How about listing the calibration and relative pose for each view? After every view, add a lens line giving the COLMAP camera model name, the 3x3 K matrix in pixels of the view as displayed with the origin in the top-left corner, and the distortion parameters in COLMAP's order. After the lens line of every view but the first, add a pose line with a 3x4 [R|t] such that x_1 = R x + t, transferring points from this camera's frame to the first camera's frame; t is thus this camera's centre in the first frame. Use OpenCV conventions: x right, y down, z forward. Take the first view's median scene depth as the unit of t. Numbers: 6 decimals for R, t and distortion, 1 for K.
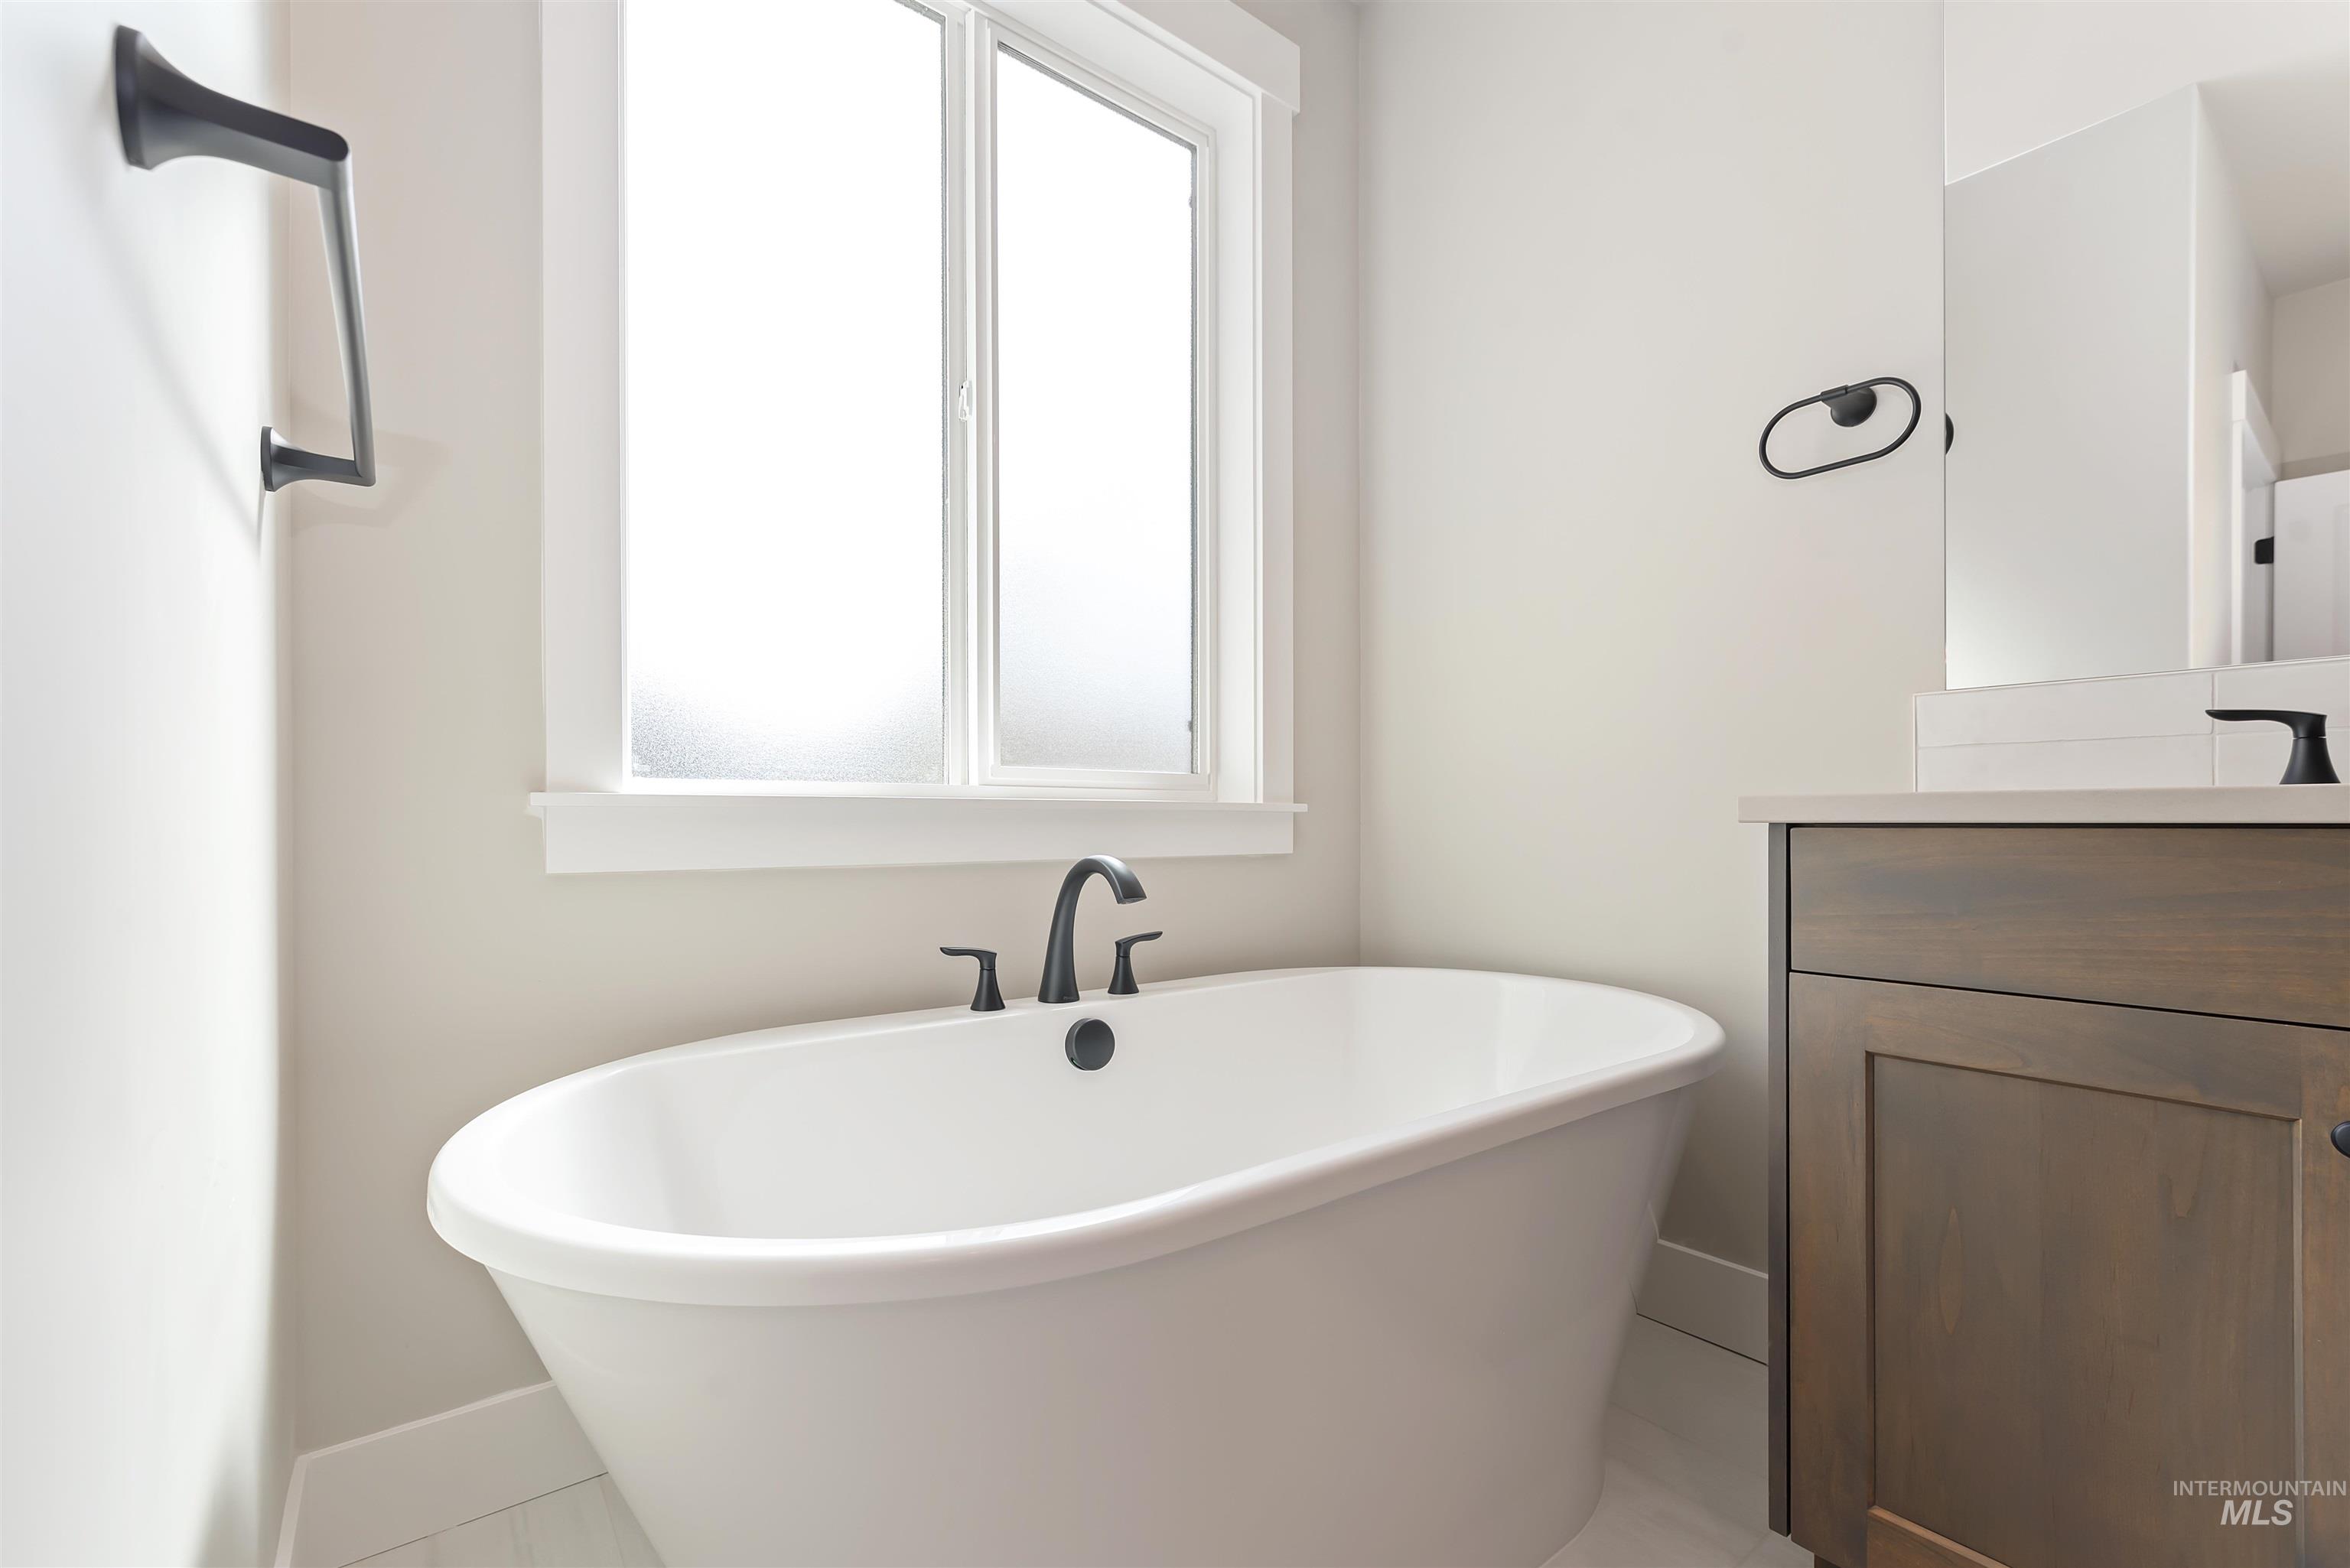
lens RADIAL K [[994.9, 0, 1213.0], [0, 994.9, 820.1], [0, 0, 1]] dist [0.005076, -0.002064]
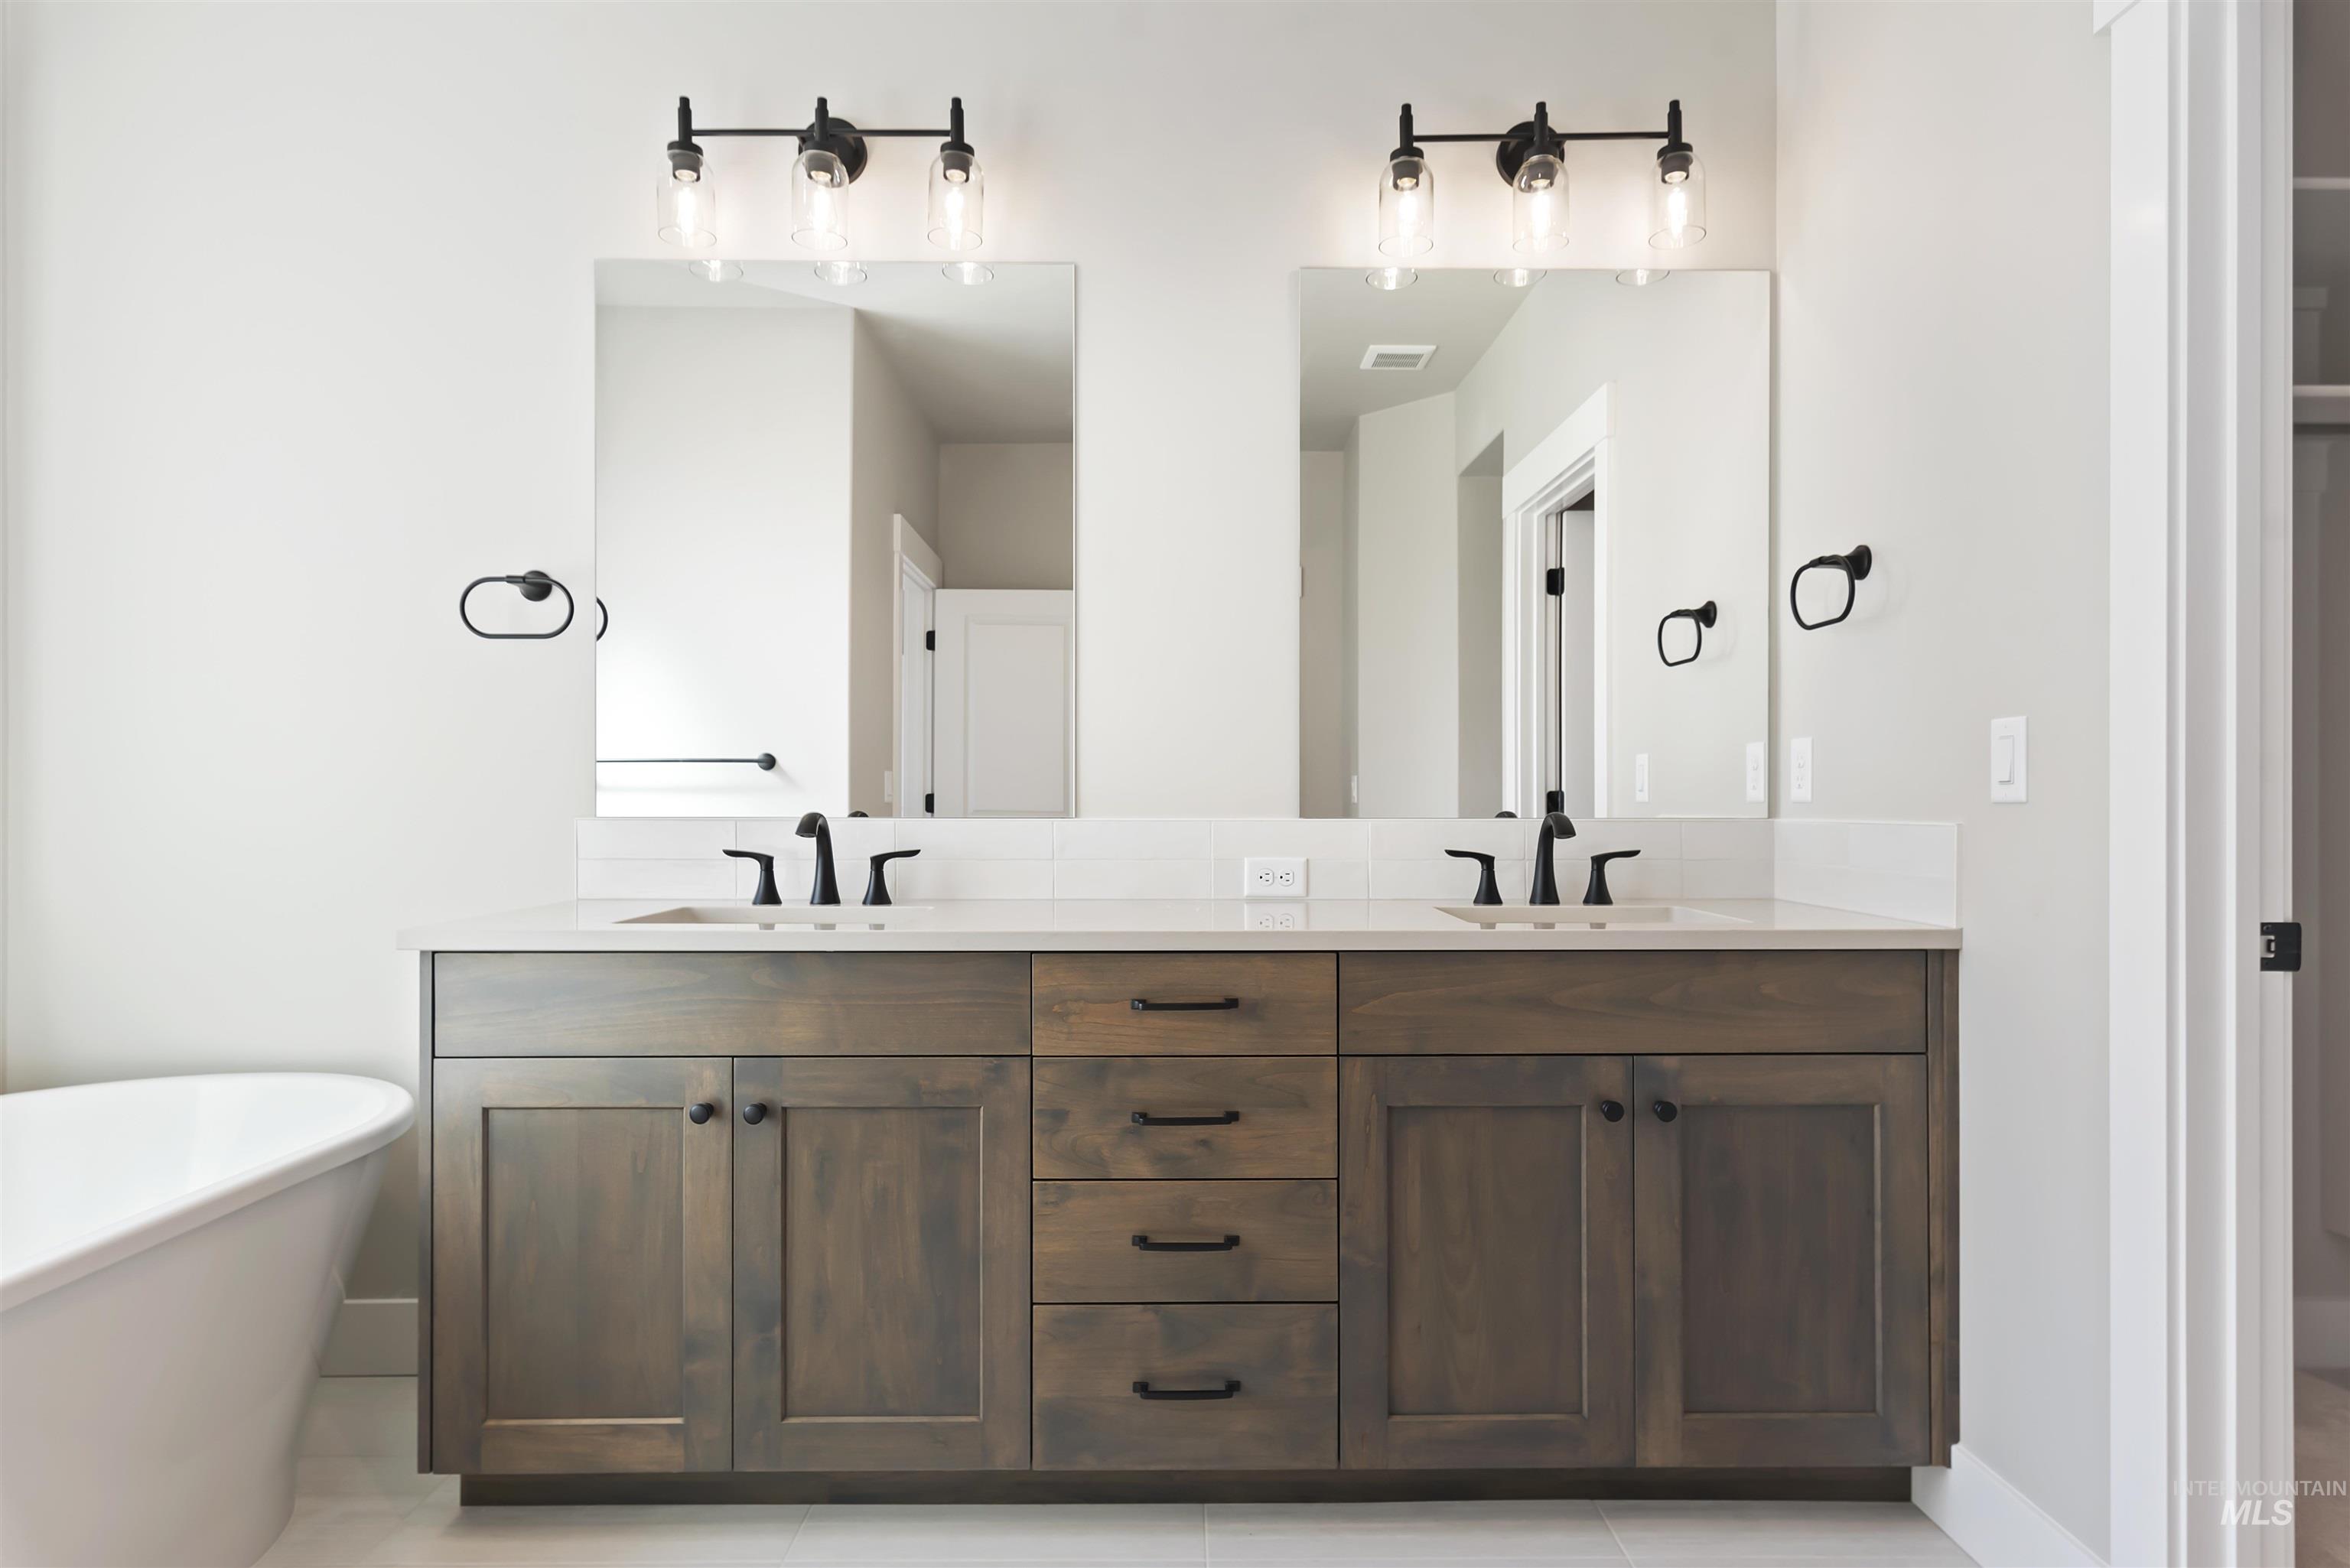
lens RADIAL K [[1265.4, 0, 1159.5], [0, 1265.4, 788.5], [0, 0, 1]] dist [-0.016863, 0.000289]
pose [[0.609880, 0.018273, 0.792283, -0.195075], [-0.003669, 0.999789, -0.020235, -0.190764], [-0.792485, 0.009434, 0.609818, -0.866850]]
